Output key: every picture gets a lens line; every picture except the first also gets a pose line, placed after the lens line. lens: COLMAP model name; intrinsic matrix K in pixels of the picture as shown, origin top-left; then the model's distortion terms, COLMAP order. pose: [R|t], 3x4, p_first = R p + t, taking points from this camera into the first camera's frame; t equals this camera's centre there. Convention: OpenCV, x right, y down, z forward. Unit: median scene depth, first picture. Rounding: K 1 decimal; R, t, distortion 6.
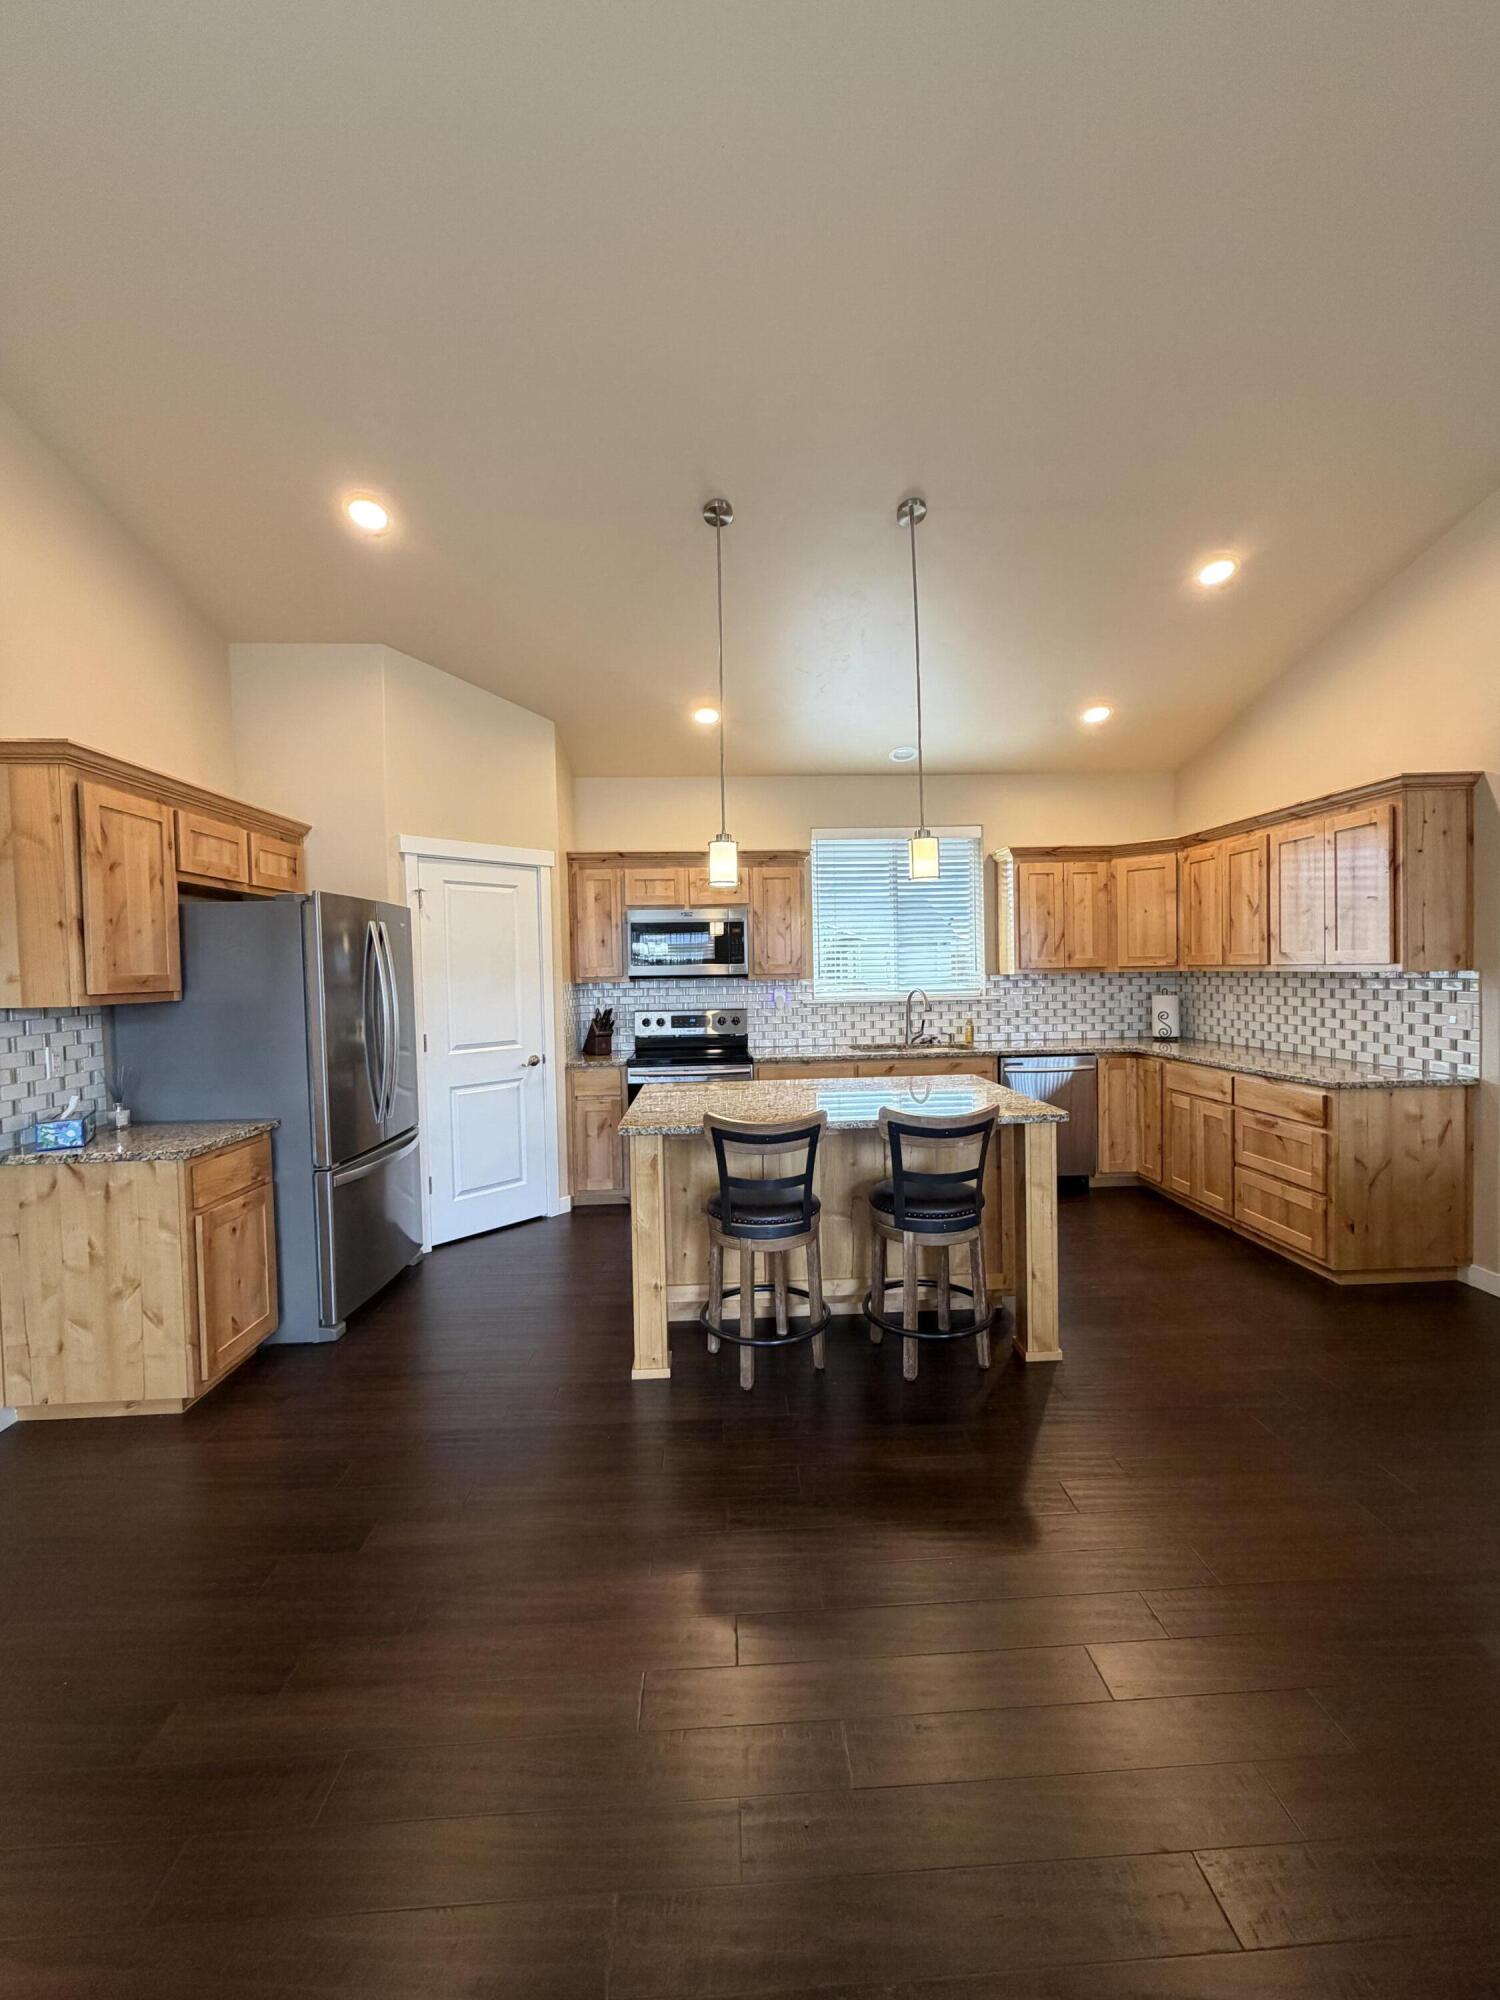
lens RADIAL K [[793.4, 0, 756.6], [0, 793.4, 994.2], [0, 0, 1]] dist [-0.000478, 0.000072]
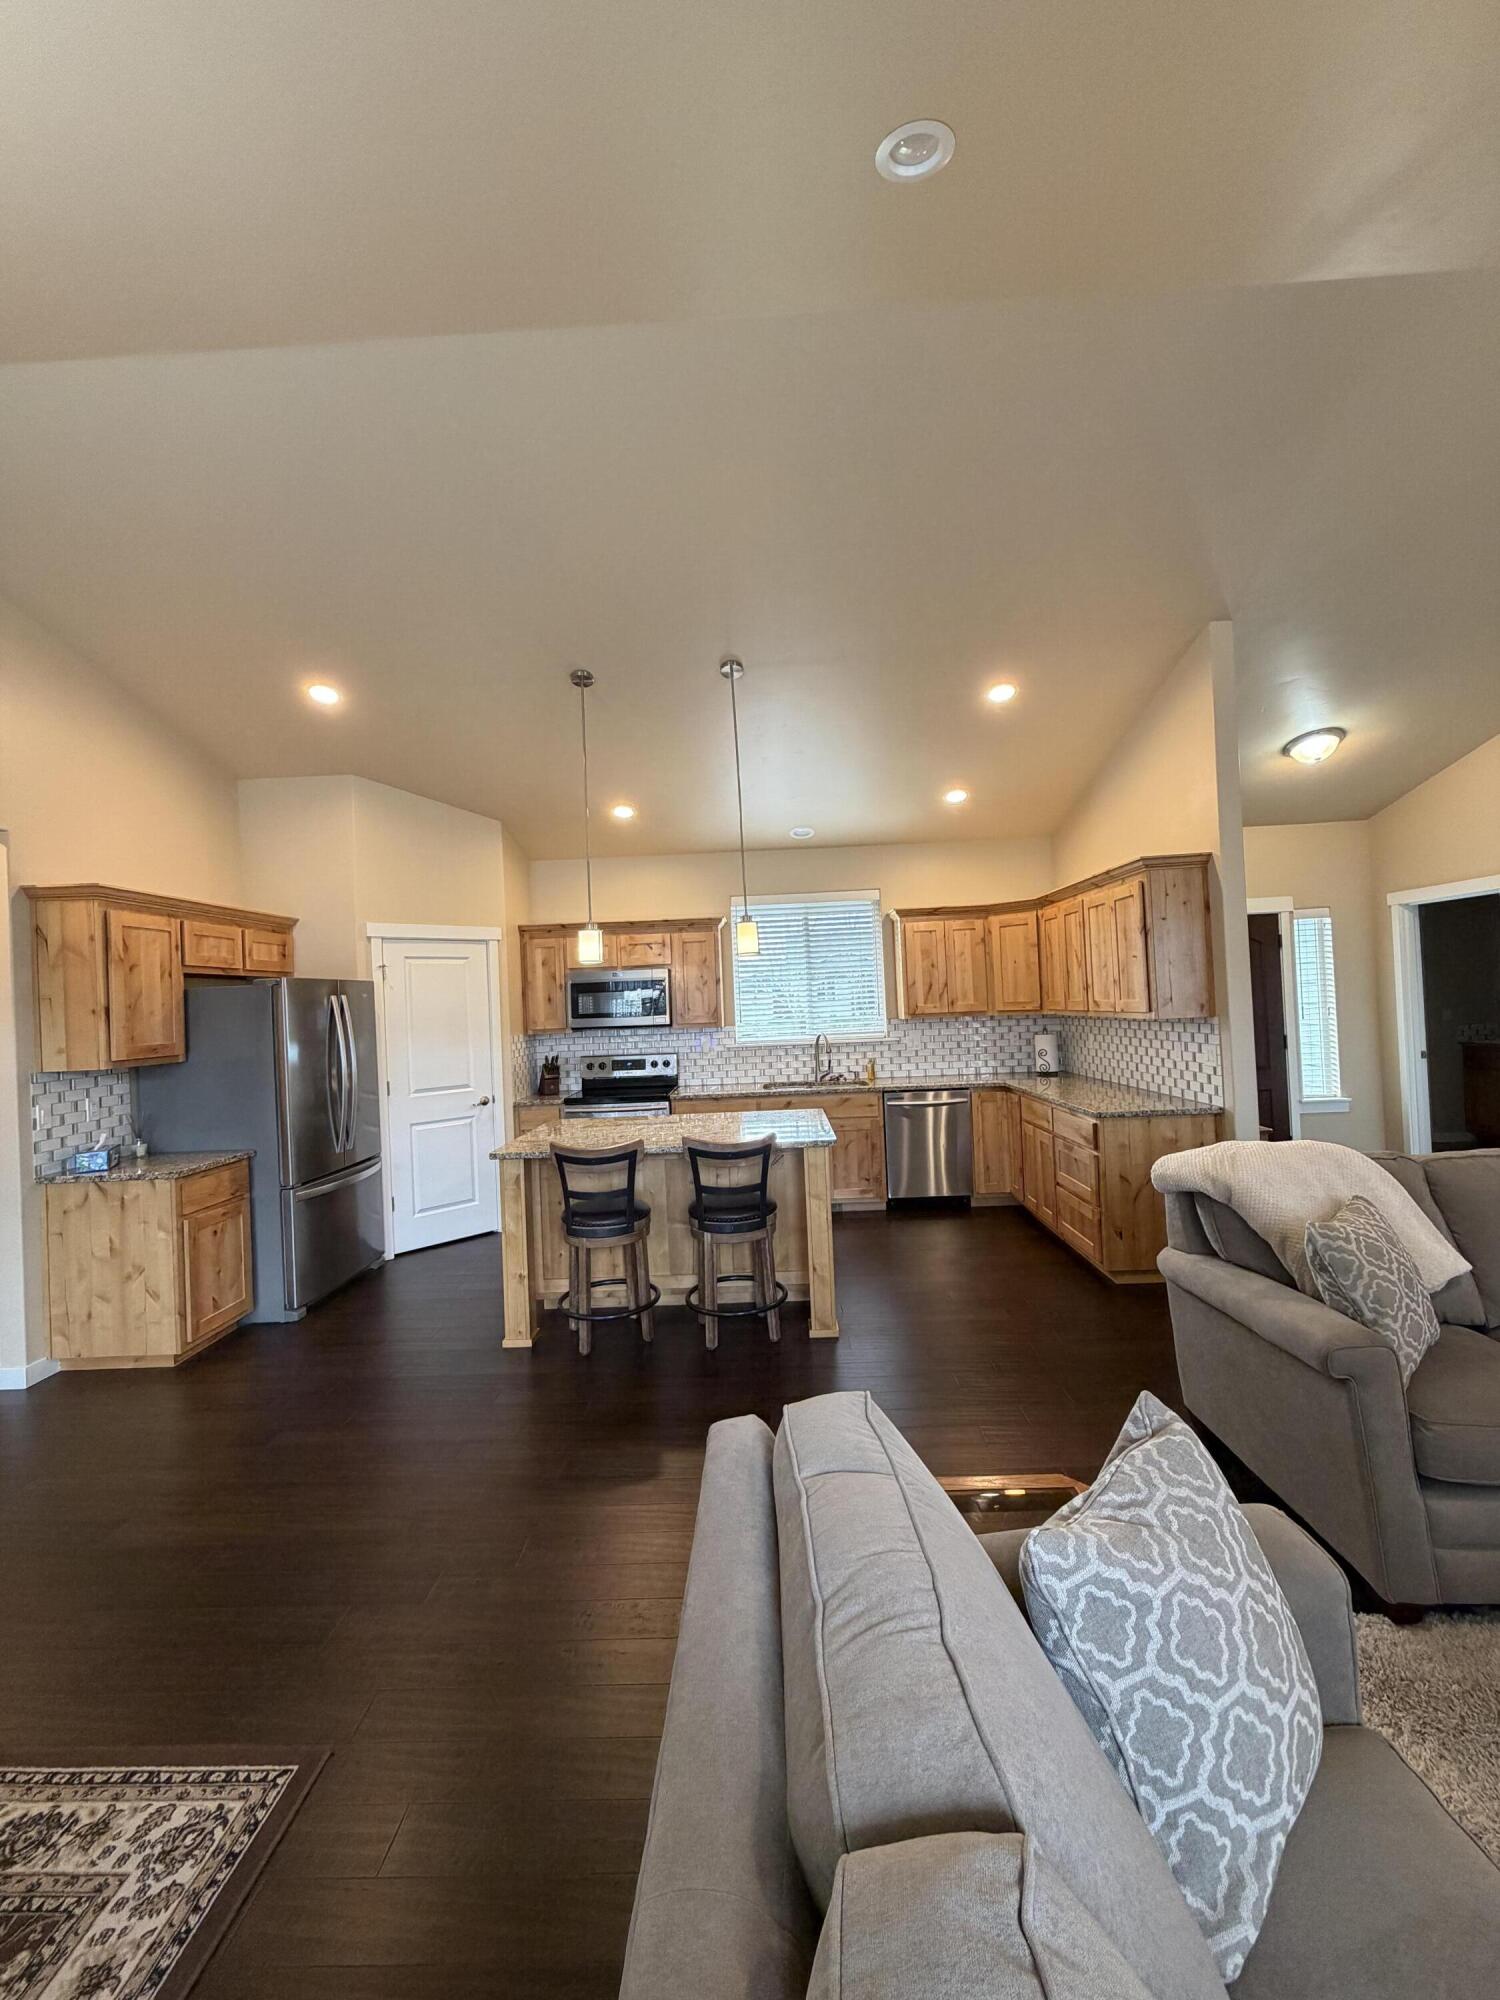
lens RADIAL K [[793.4, 0, 756.6], [0, 793.4, 994.2], [0, 0, 1]] dist [-0.000478, 0.000072]
pose [[0.997119, -0.022404, -0.072475, 0.299995], [0.019472, 0.998973, -0.040909, -0.028315], [0.073317, 0.039380, 0.996531, -0.240287]]
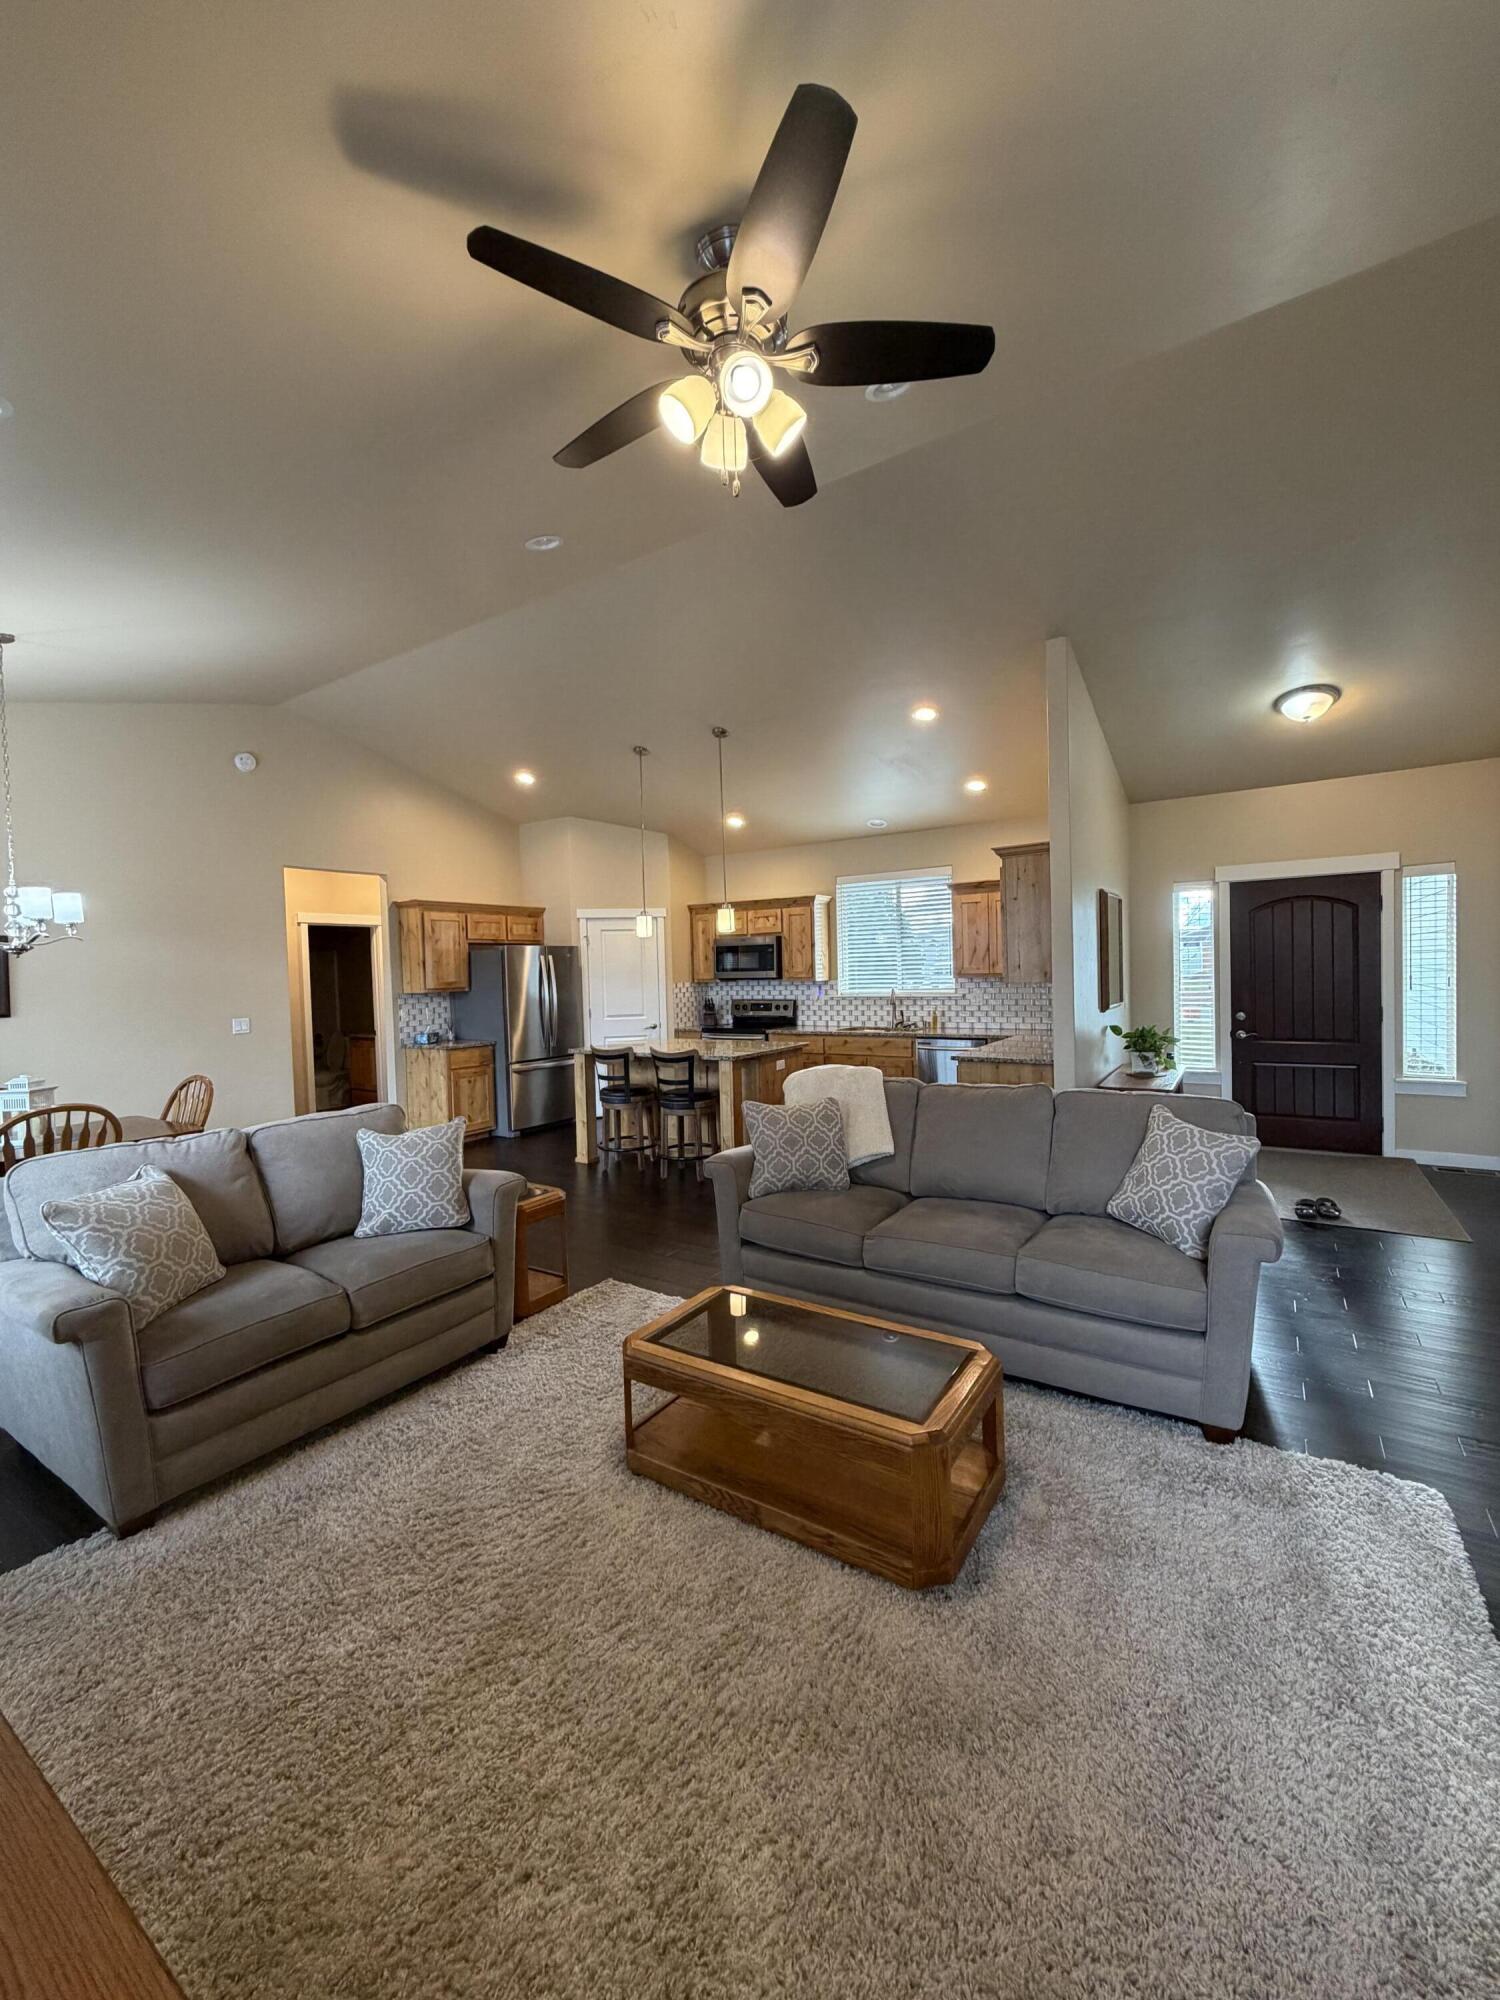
lens RADIAL K [[793.4, 0, 756.6], [0, 793.4, 994.2], [0, 0, 1]] dist [-0.000478, 0.000072]
pose [[0.812915, 0.016638, -0.582144, 1.279382], [-0.008303, 0.999821, 0.016981, -0.027983], [0.582323, -0.008970, 0.812908, -0.433896]]
